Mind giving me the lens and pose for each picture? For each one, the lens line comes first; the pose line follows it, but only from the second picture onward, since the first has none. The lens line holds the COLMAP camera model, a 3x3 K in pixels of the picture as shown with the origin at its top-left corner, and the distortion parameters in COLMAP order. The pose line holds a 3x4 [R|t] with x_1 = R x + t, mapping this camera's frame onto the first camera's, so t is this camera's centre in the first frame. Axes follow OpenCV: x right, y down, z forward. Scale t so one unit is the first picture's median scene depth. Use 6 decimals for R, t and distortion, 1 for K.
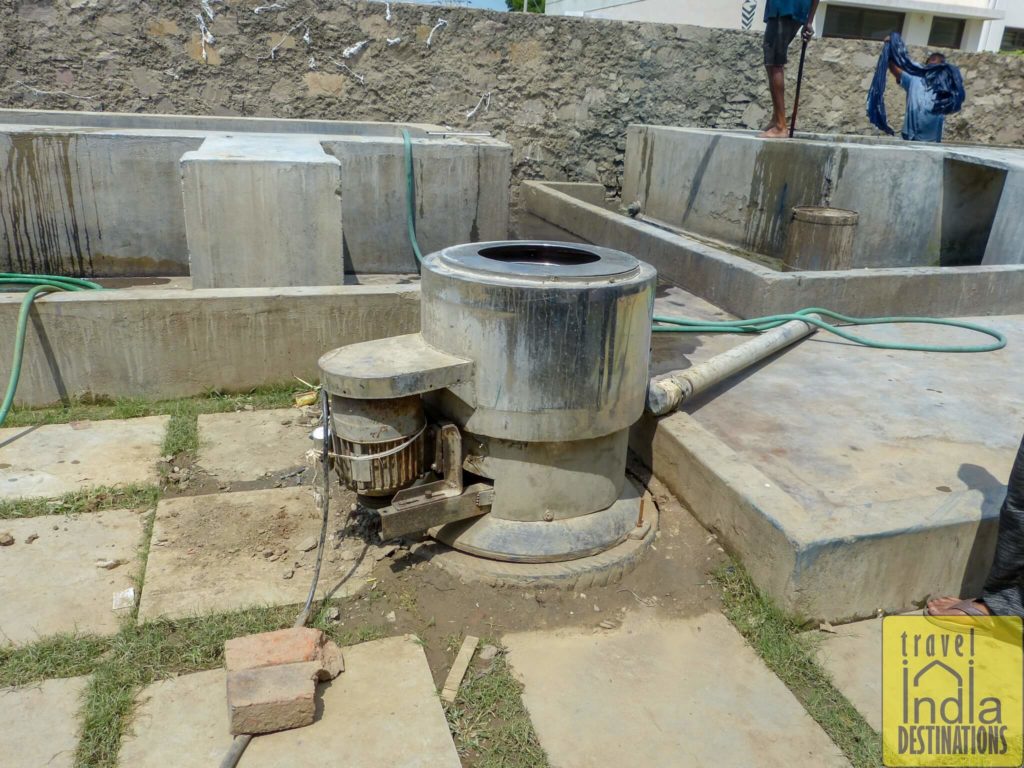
lens RADIAL K [[809.5, 0, 510.5], [0, 809.5, 384.7], [0, 0, 1]] dist [-0.028316, 0.021664]
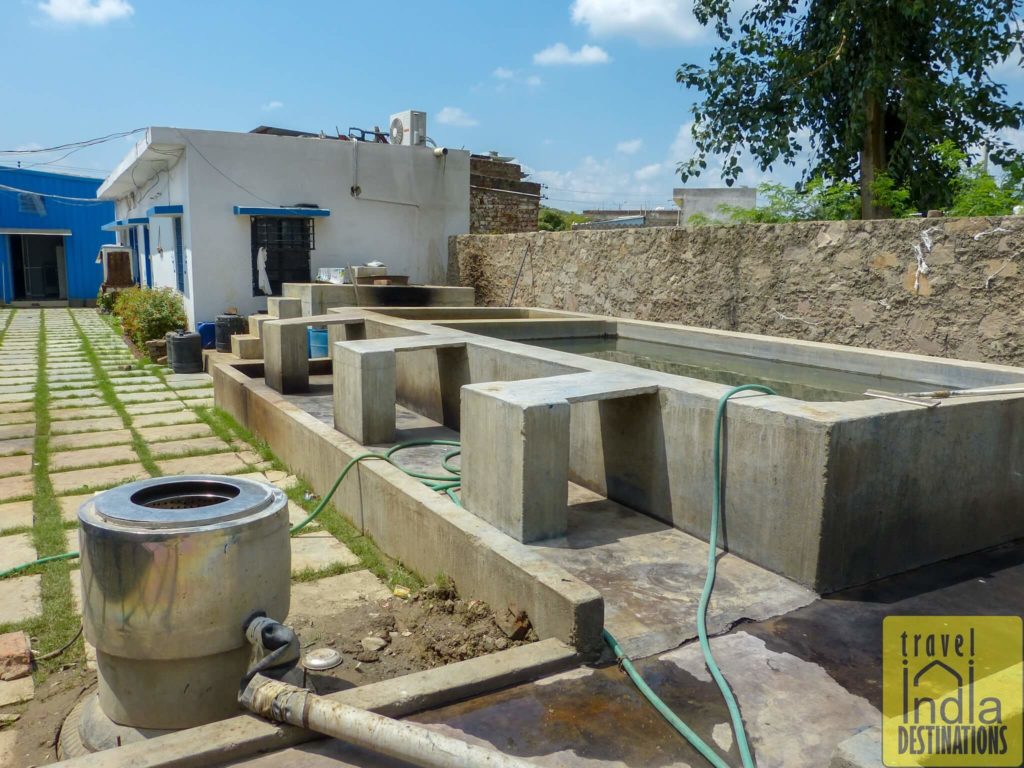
lens RADIAL K [[809.5, 0, 509.4], [0, 809.5, 383.4], [0, 0, 1]] dist [-0.028316, 0.021664]
pose [[0.225488, 0.109543, -0.968068, 0.436248], [-0.331776, 0.942900, 0.029416, -0.174218], [0.916013, 0.314548, 0.248956, 0.371247]]
